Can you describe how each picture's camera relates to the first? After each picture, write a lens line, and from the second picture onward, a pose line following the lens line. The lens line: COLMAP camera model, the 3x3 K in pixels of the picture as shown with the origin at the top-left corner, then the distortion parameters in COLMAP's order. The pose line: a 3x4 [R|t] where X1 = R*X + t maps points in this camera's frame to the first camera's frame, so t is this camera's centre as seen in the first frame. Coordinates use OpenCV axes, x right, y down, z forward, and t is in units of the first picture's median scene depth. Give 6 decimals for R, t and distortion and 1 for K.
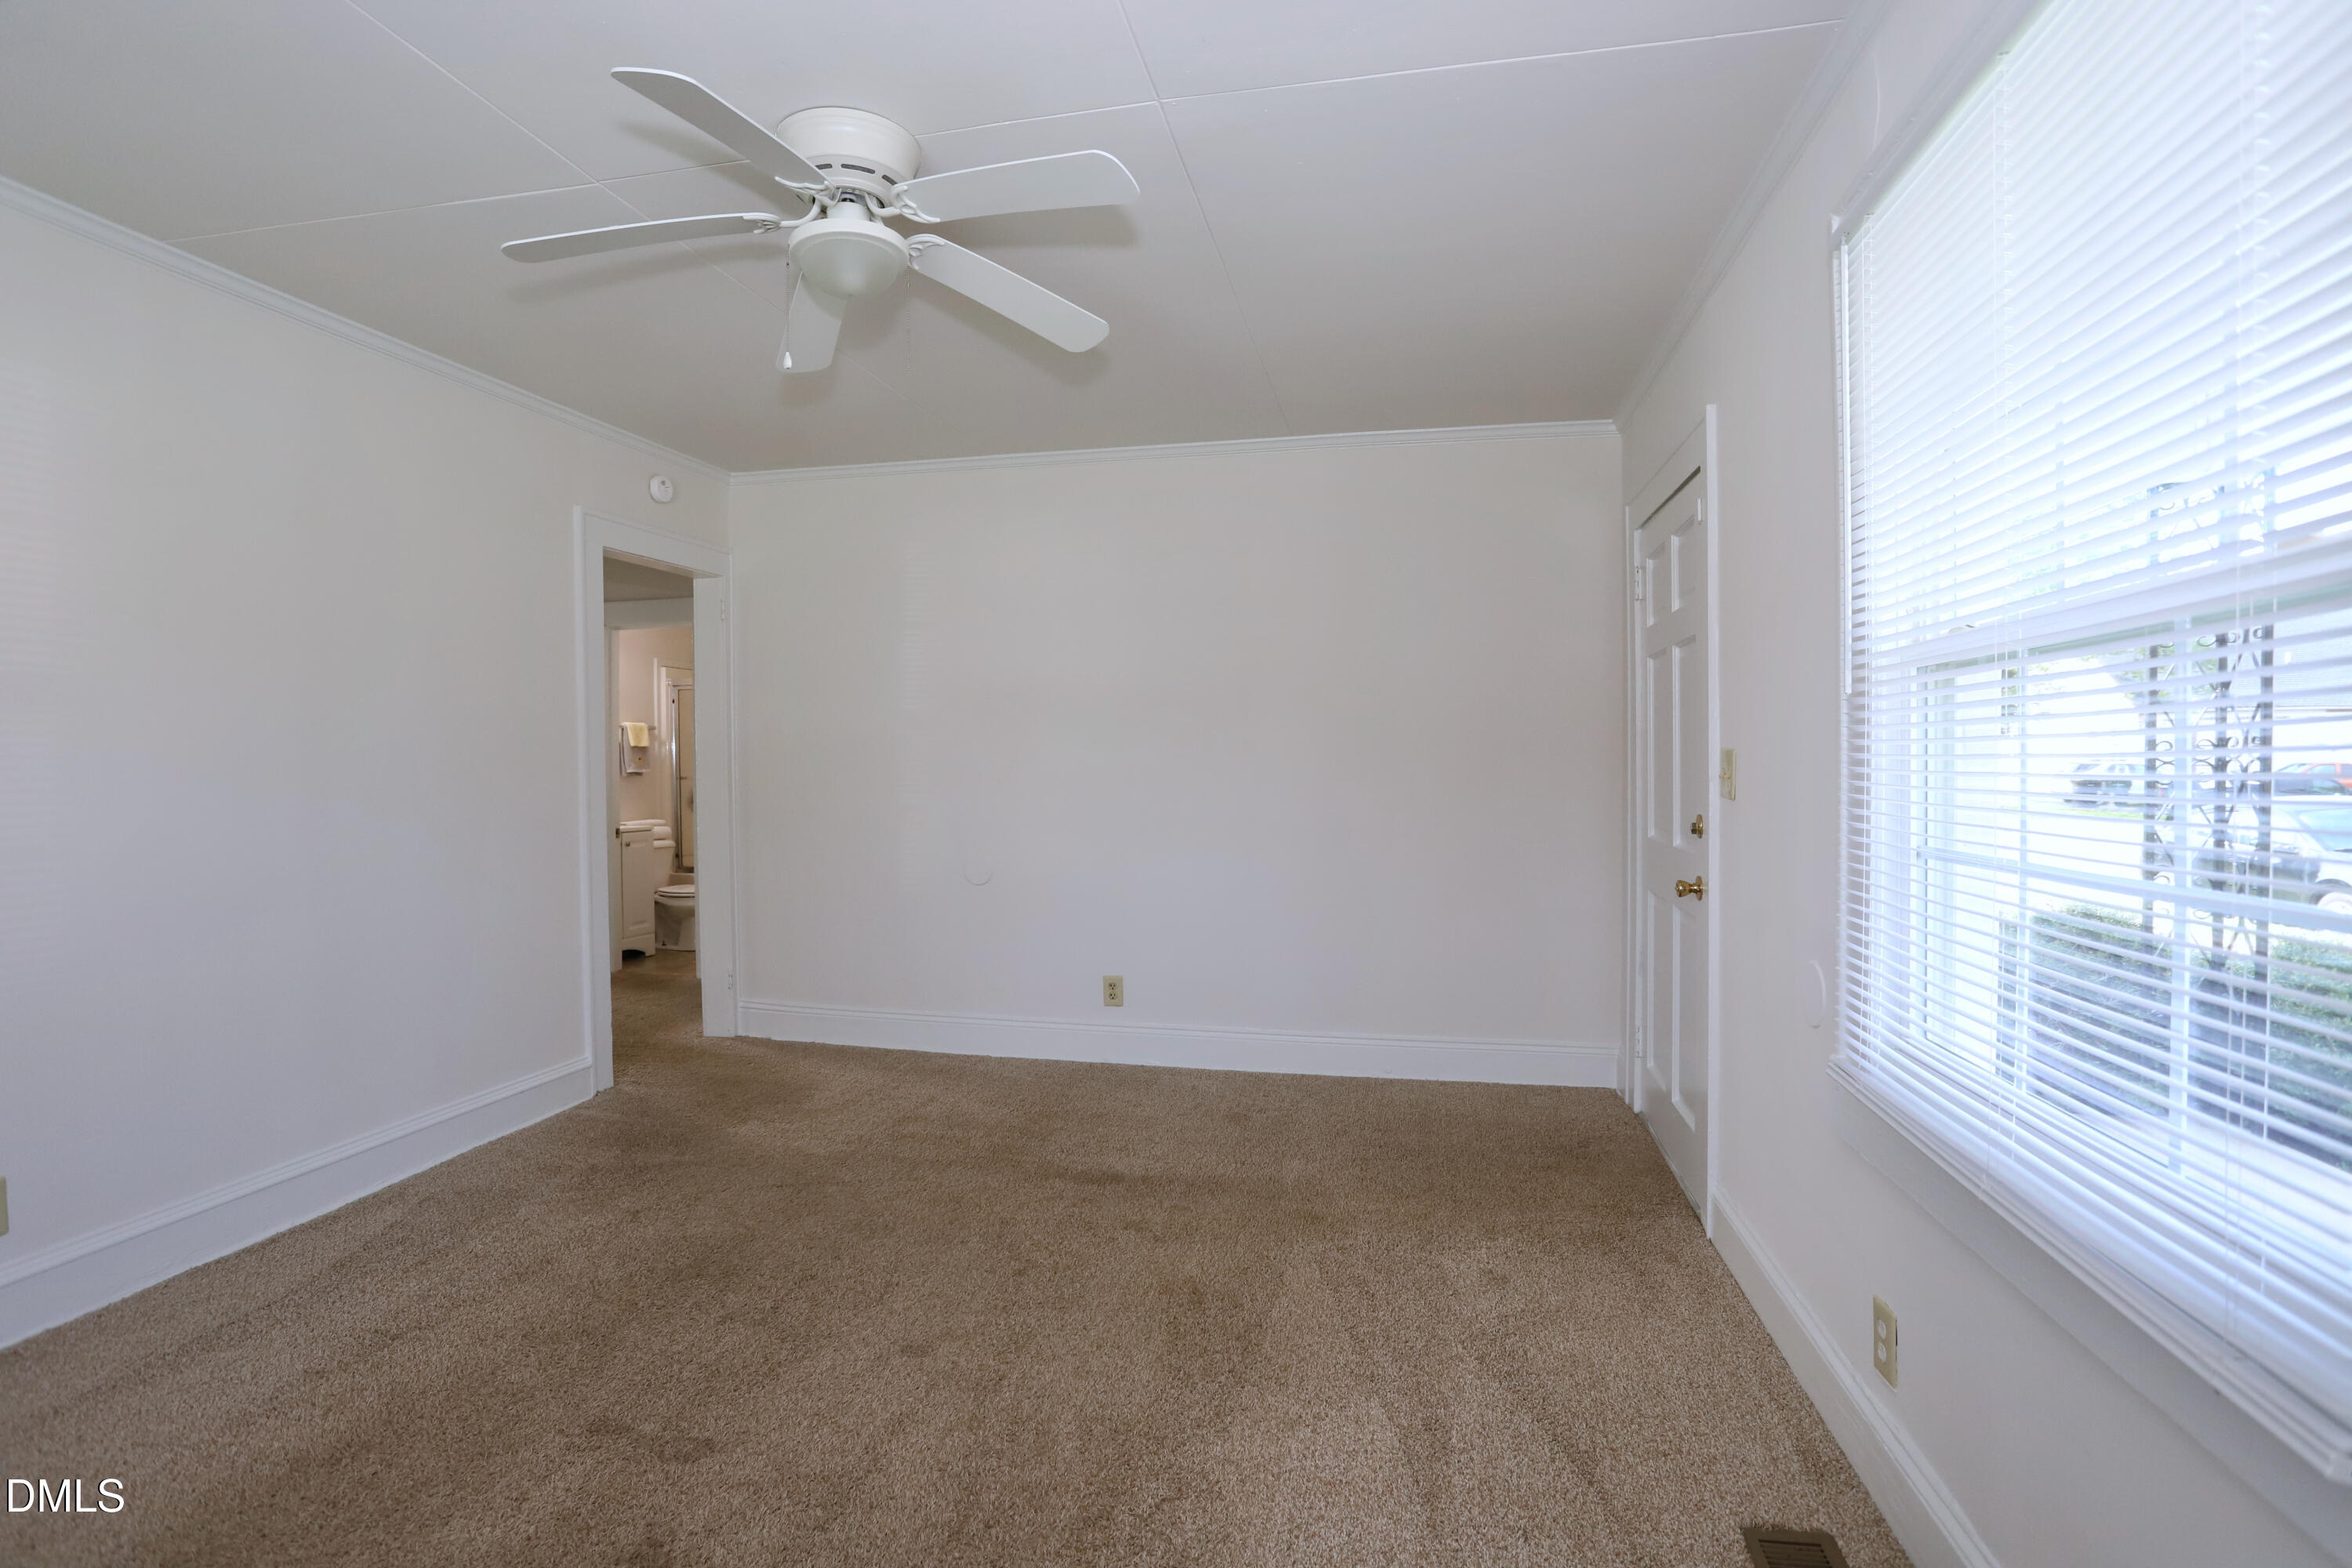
lens RADIAL K [[1153.3, 0, 1176.7], [0, 1153.3, 791.7], [0, 0, 1]] dist [-0.075232, 0.032856]
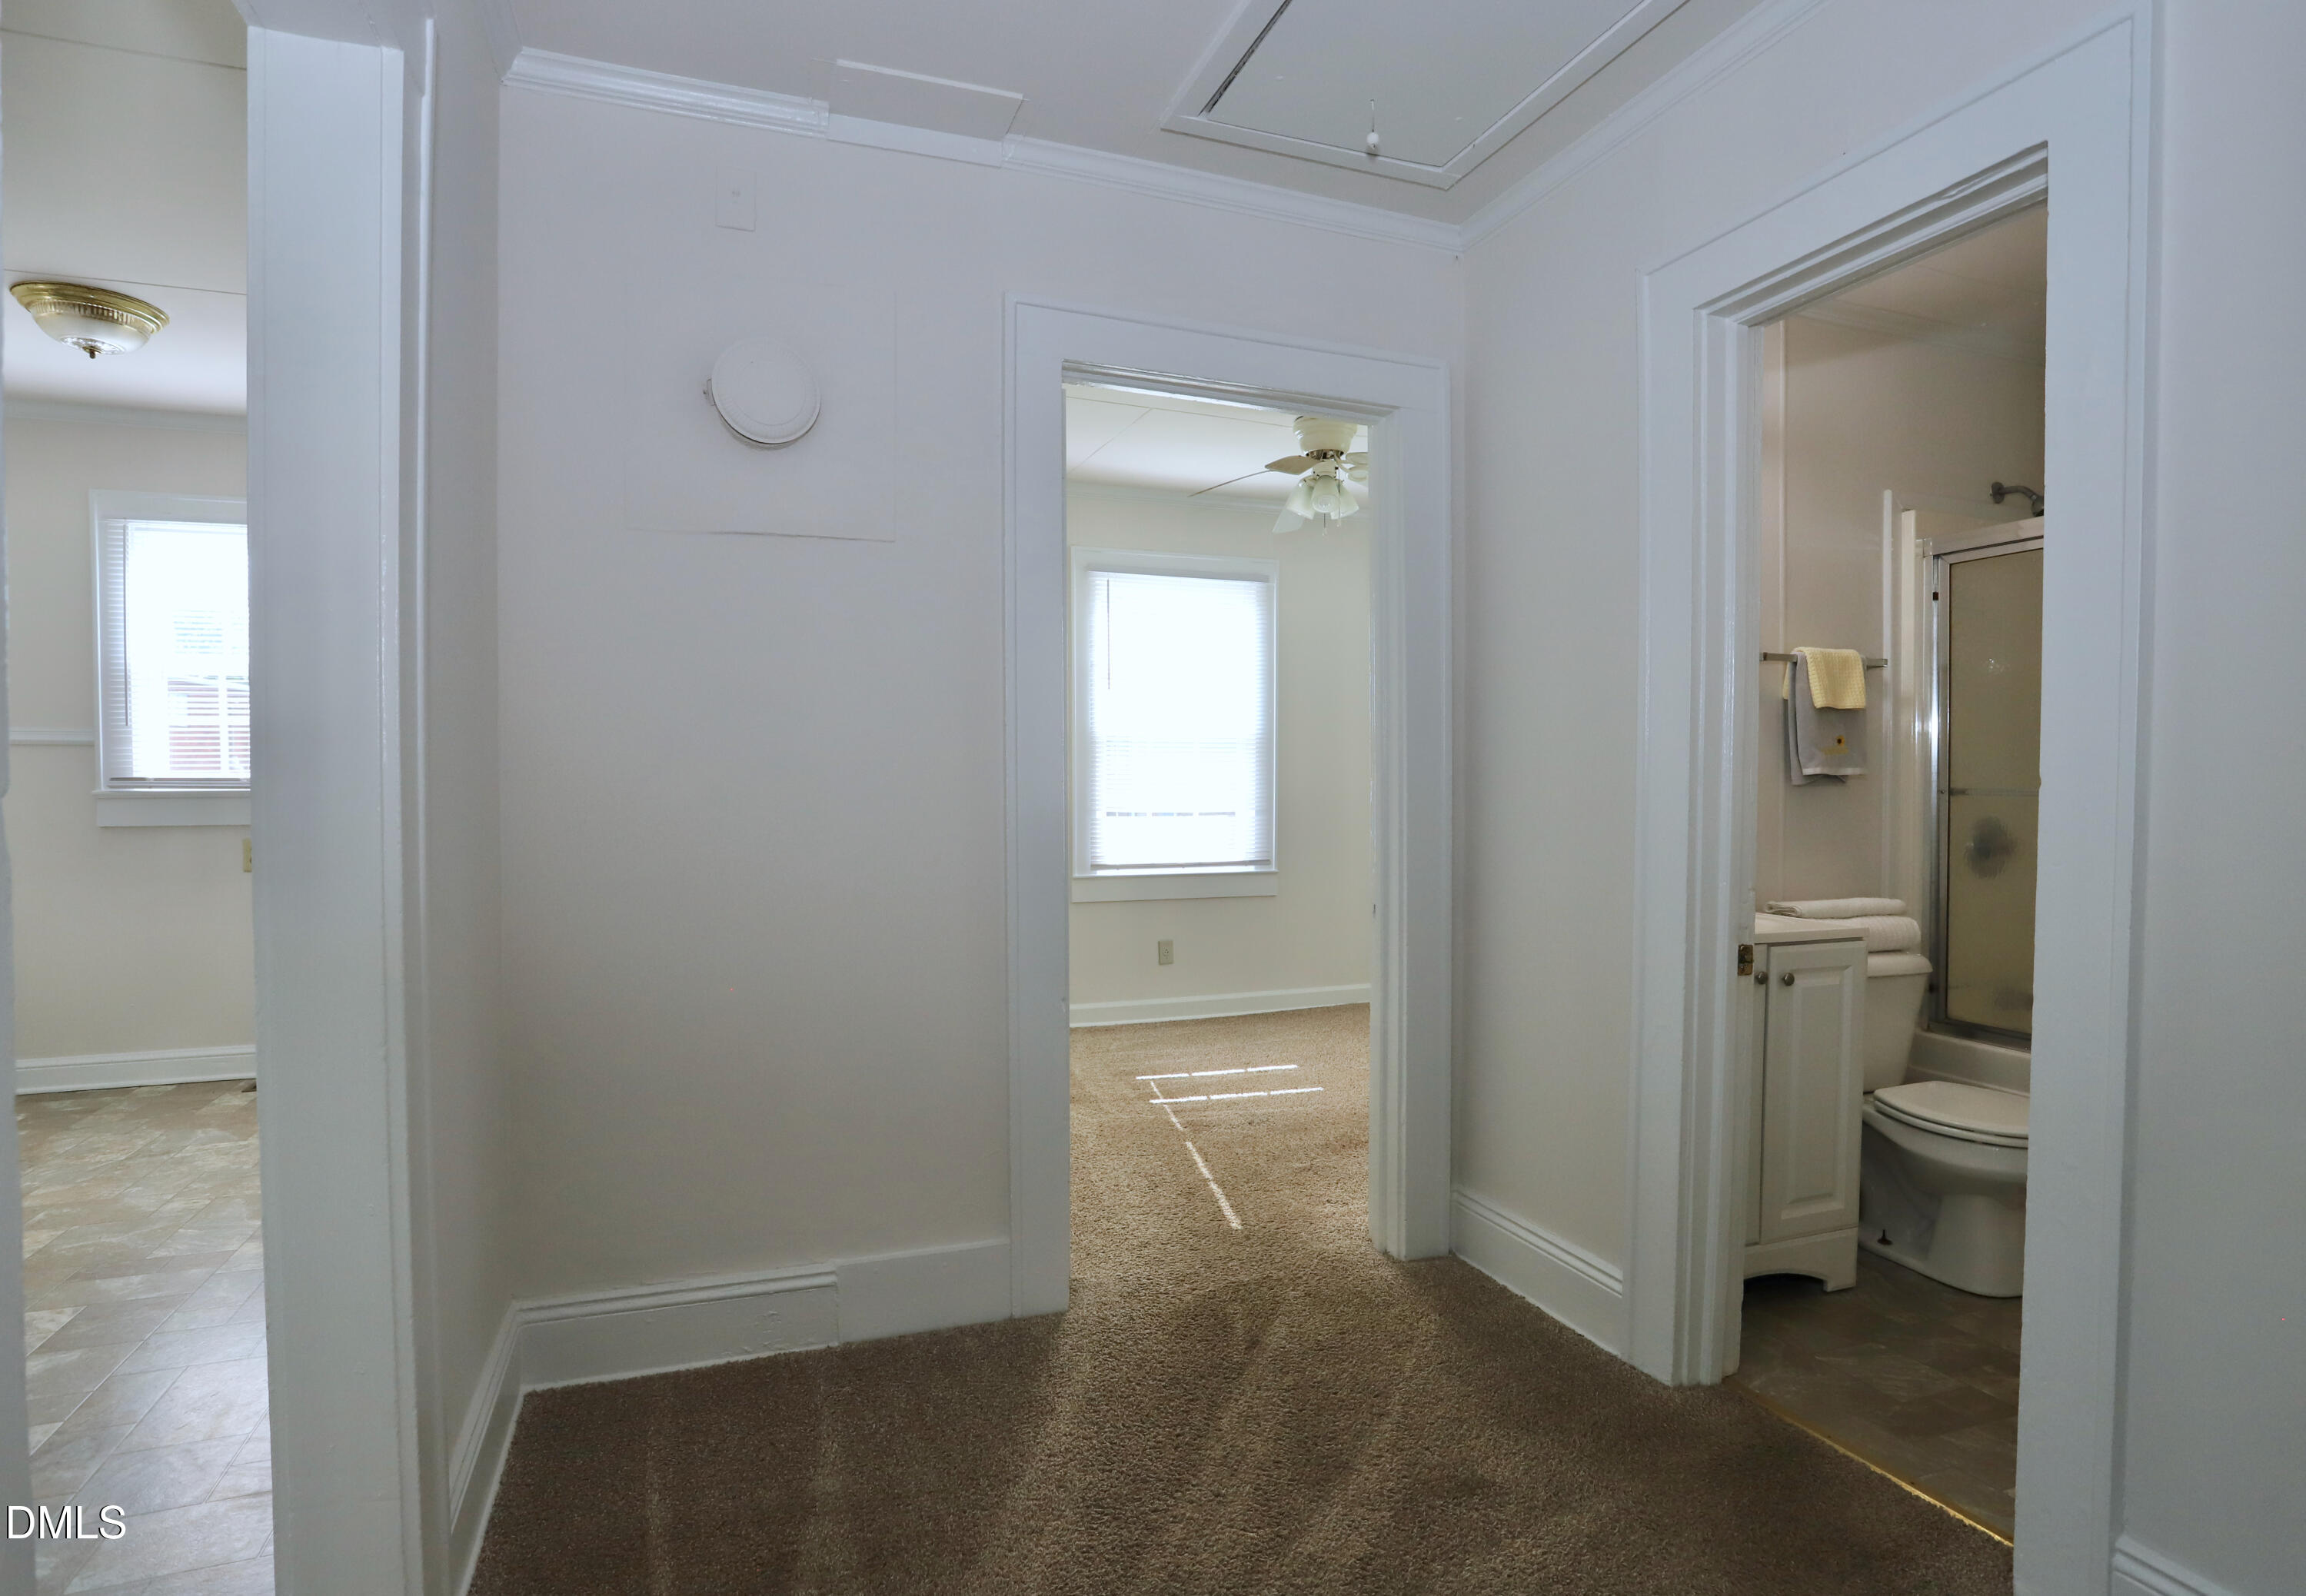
lens RADIAL K [[1171.9, 0, 1123.4], [0, 1171.9, 812.0], [0, 0, 1]] dist [-0.064799, 0.027216]
pose [[0.524485, 0.027874, -0.850963, -0.264657], [-0.021509, 0.999579, 0.019486, -0.006650], [0.851148, 0.008083, 0.524864, 0.582208]]
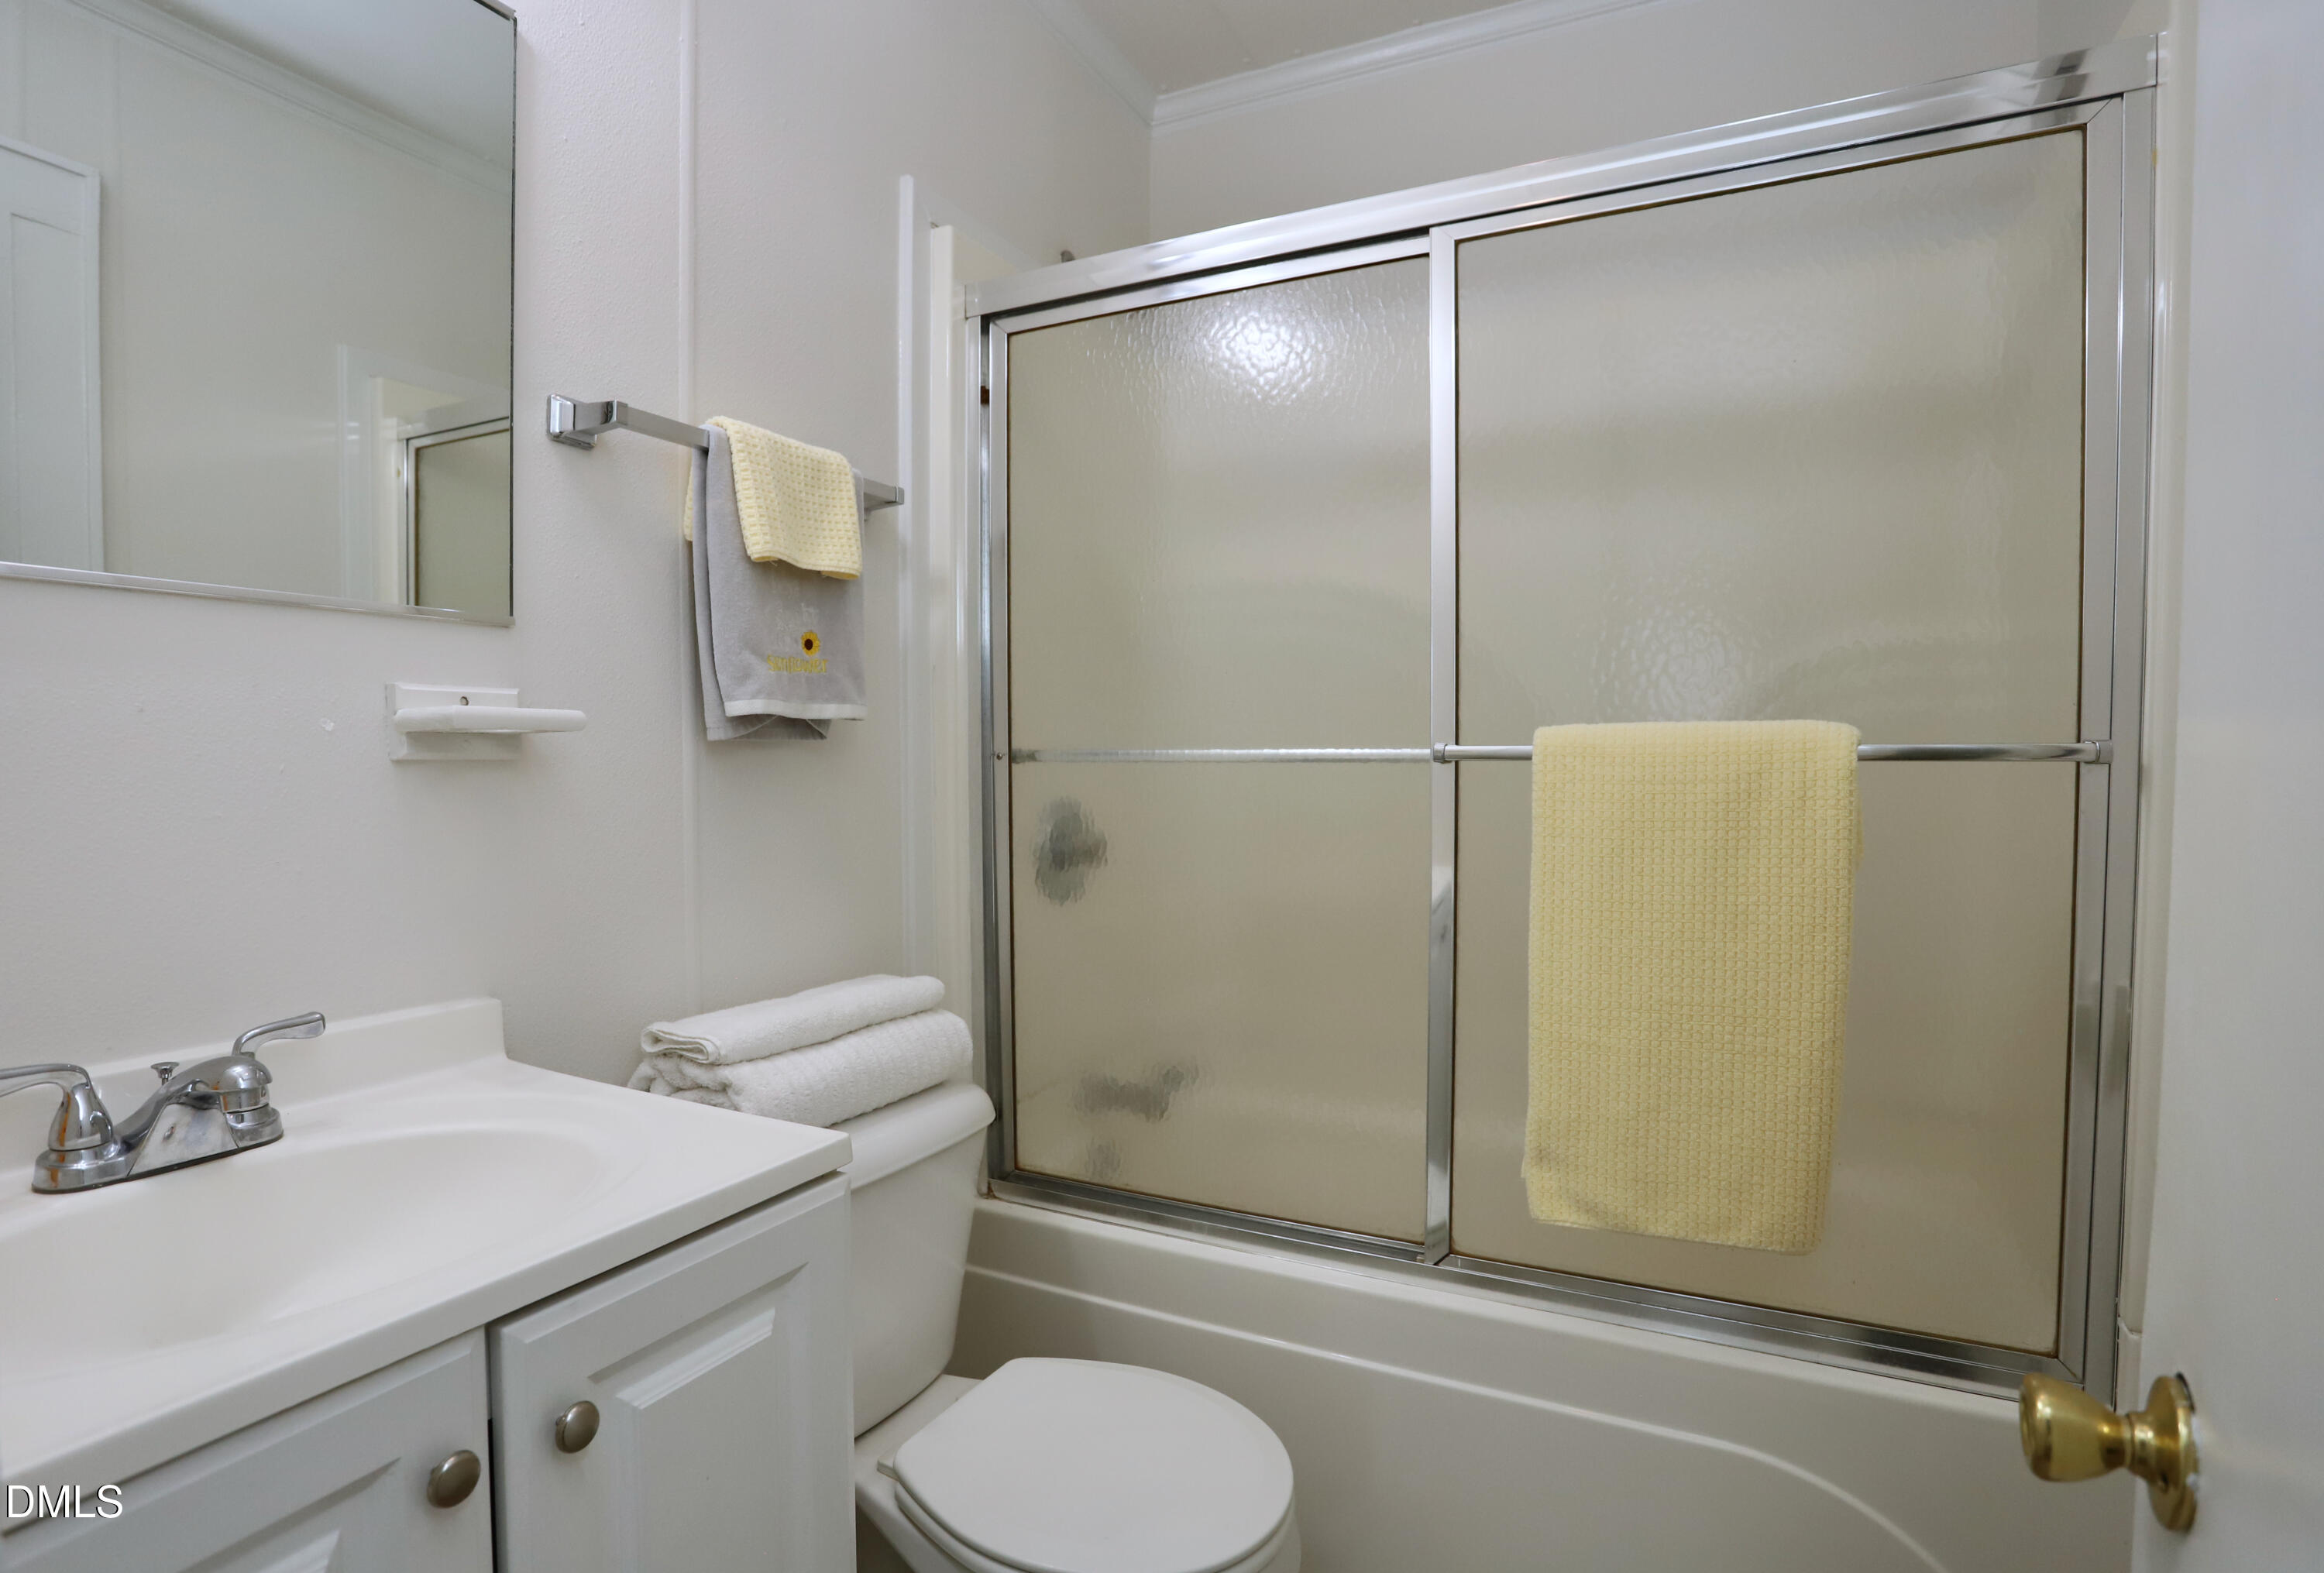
lens RADIAL K [[1182.2, 0, 1140.0], [0, 1182.2, 791.1], [0, 0, 1]] dist [-0.077082, 0.033502]
pose [[0.965749, 0.013642, -0.259118, -0.374791], [-0.011009, 0.999872, 0.011611, -0.008446], [0.259243, -0.008361, 0.965776, 0.836093]]
